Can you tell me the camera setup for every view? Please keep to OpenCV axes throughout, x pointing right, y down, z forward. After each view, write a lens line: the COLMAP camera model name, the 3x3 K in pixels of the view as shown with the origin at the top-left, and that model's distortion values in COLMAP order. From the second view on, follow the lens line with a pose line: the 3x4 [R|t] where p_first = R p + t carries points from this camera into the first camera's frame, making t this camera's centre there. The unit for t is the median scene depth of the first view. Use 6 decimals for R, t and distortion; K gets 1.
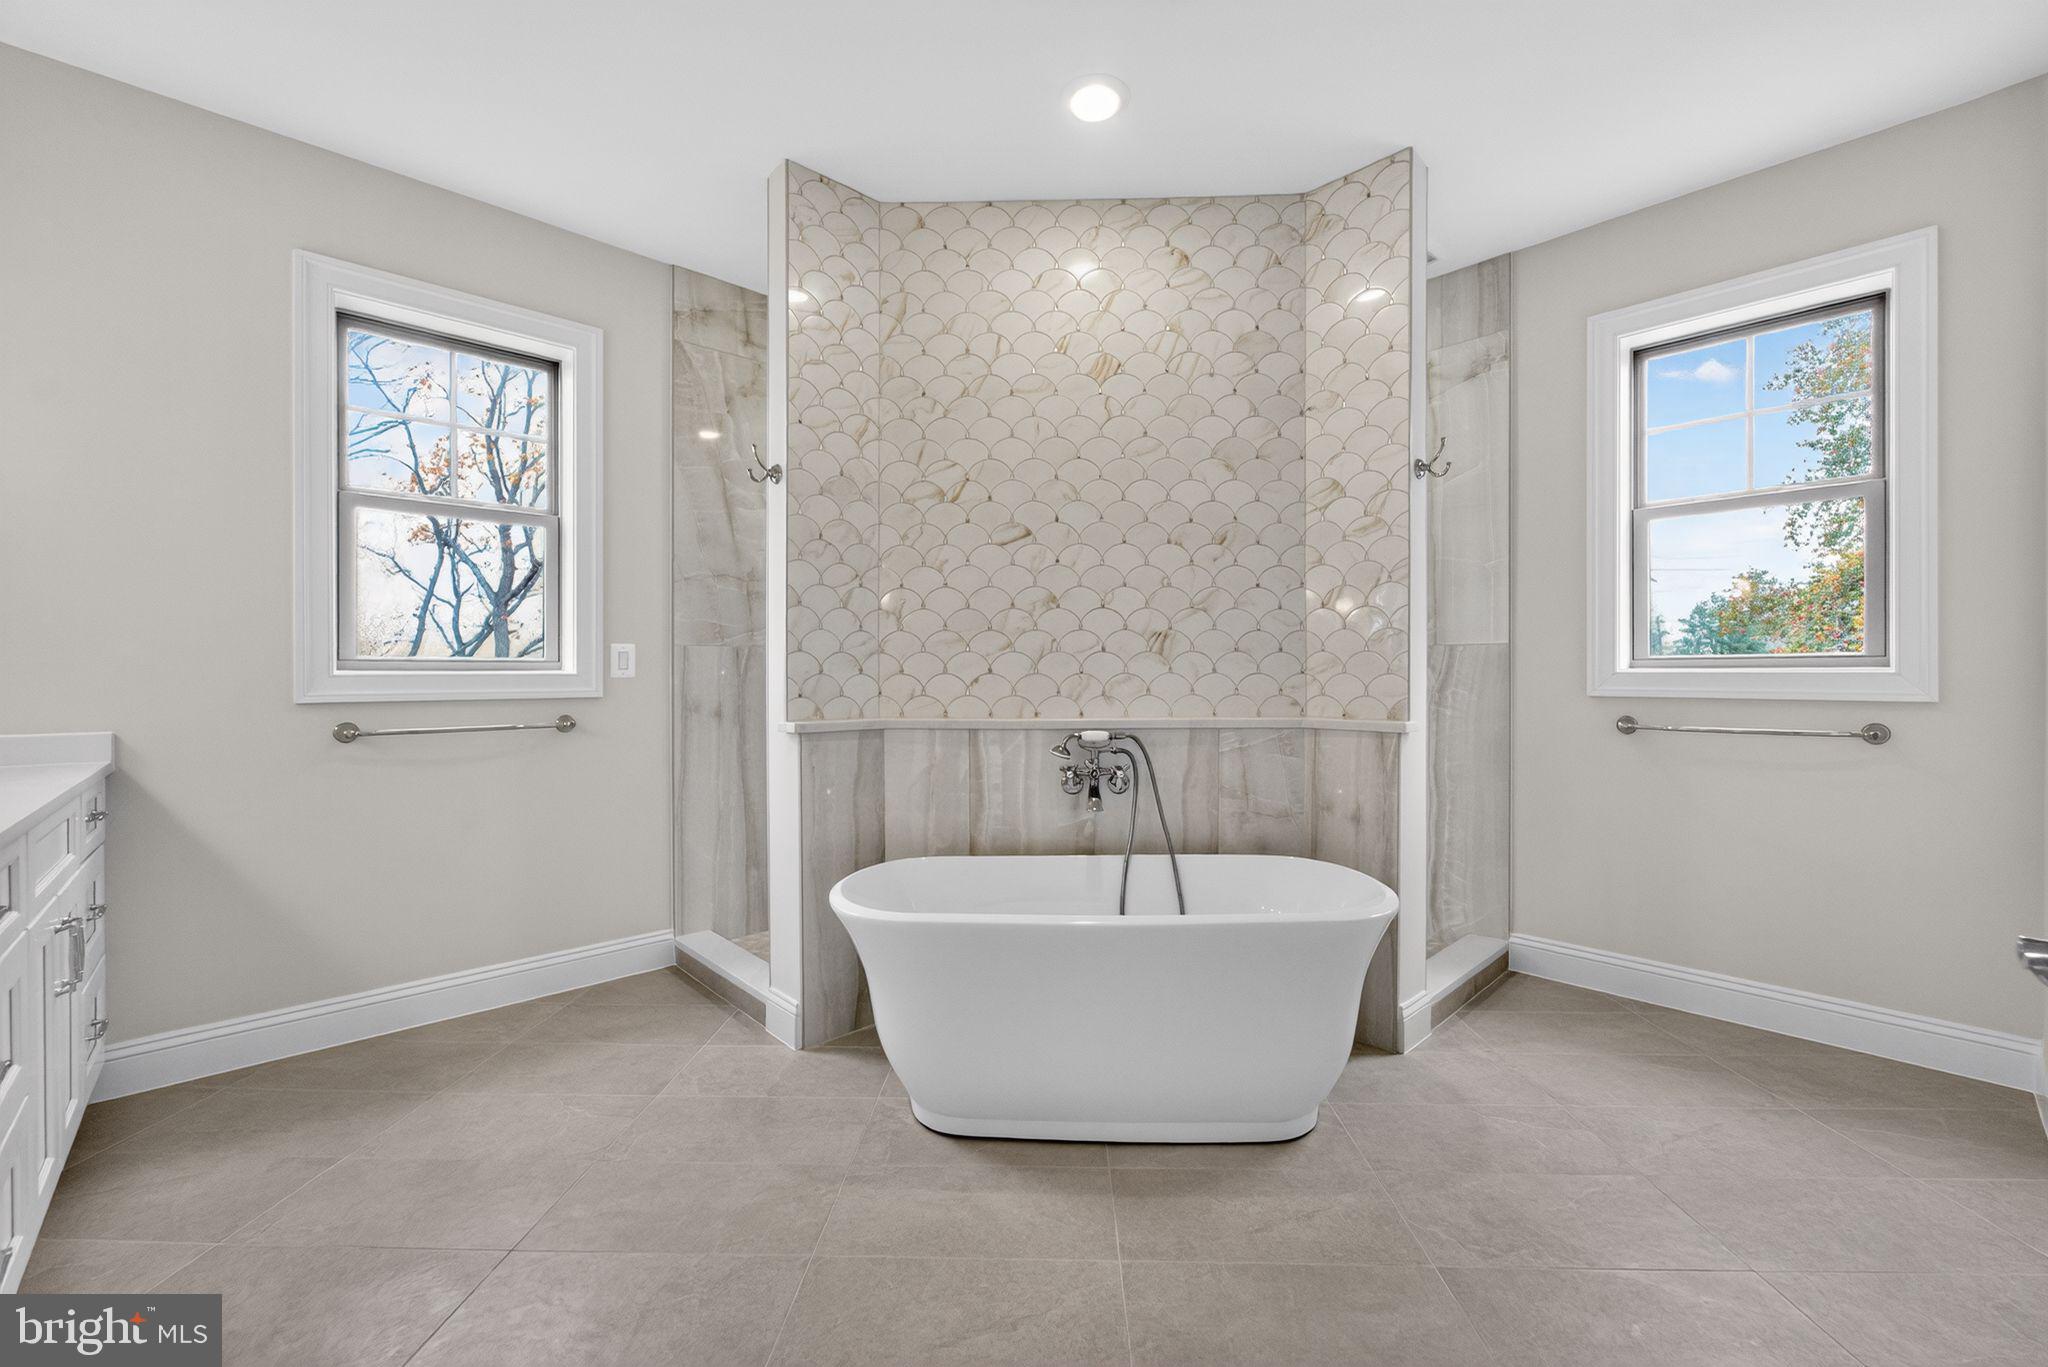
lens RADIAL K [[835.0, 0, 1038.1], [0, 835.0, 683.0], [0, 0, 1]] dist [-0.007408, 0.001375]
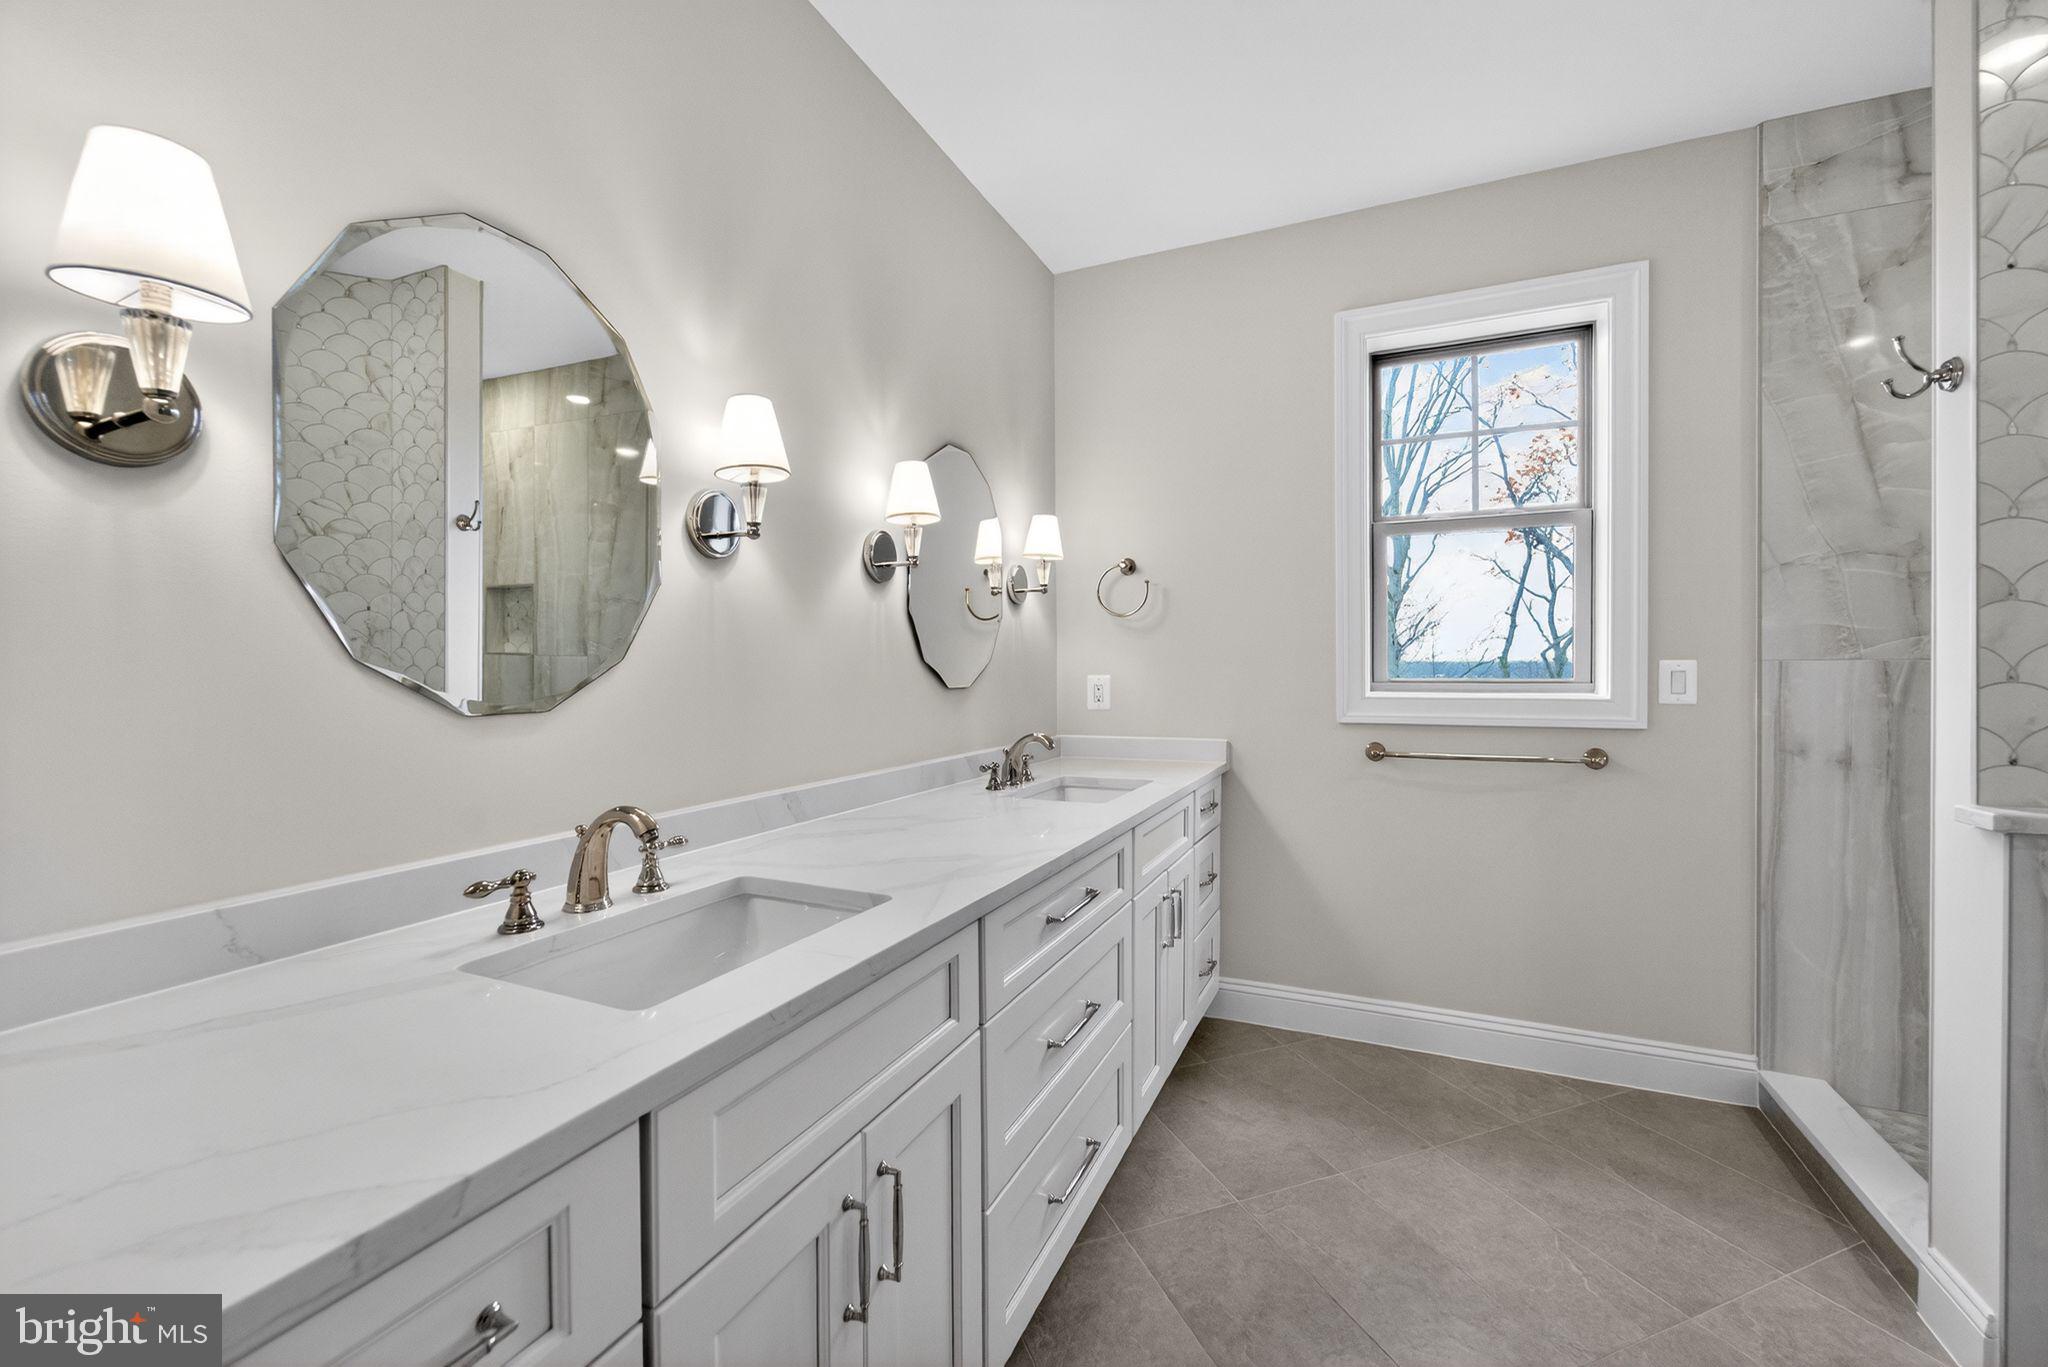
lens RADIAL K [[835.0, 0, 1007.4], [0, 835.0, 679.9], [0, 0, 1]] dist [-0.007408, 0.001375]
pose [[0.372491, 0.008126, -0.928000, -0.019897], [-0.003238, 0.999967, 0.007456, -0.034131], [0.928030, 0.000227, 0.372505, 0.148496]]
